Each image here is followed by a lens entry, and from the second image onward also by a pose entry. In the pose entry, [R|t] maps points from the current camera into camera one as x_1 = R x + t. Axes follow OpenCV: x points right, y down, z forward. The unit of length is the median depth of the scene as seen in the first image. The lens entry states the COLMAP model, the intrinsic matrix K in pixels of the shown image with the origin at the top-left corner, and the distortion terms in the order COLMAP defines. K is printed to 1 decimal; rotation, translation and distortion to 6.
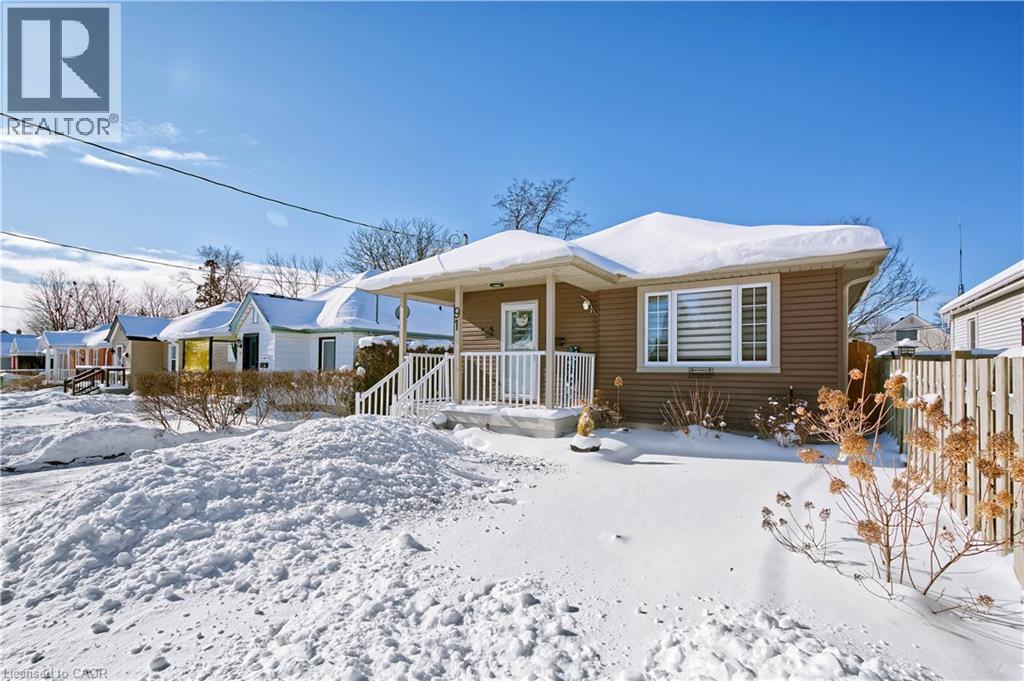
lens RADIAL K [[451.9, 0, 527.9], [0, 451.9, 359.9], [0, 0, 1]] dist [-0.004643, -0.000436]
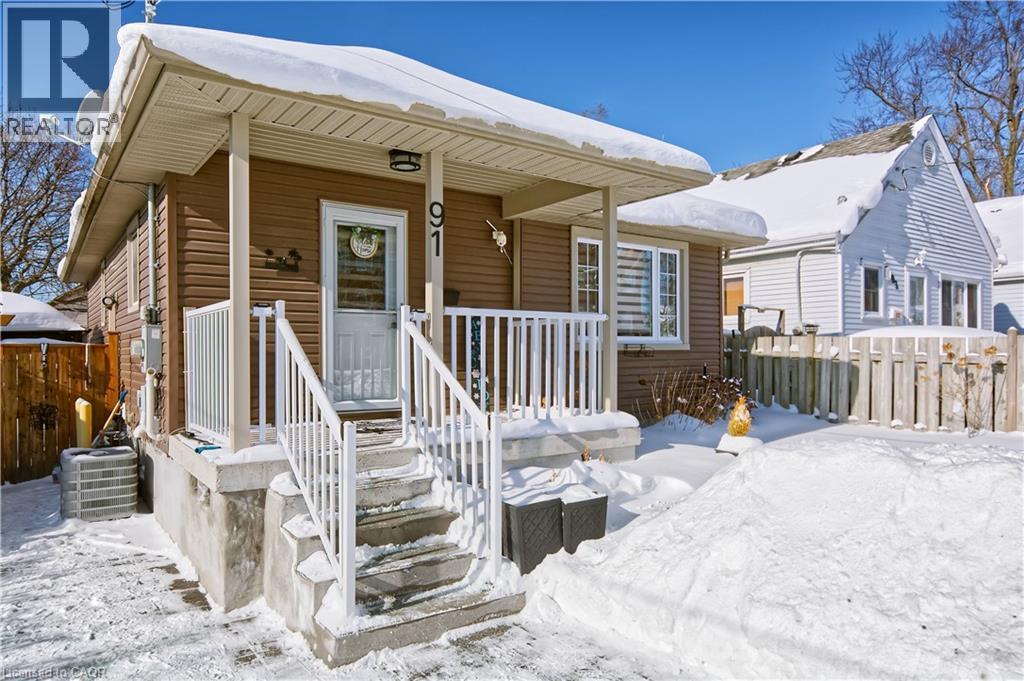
lens RADIAL K [[666.9, 0, 512.0], [0, 666.9, 348.0], [0, 0, 1]] dist [-0.004823, -0.000173]
pose [[0.366429, 0.001253, 0.930445, -0.776566], [-0.004951, 0.999988, 0.000603, 0.023913], [-0.930433, -0.004828, 0.366431, 0.762698]]
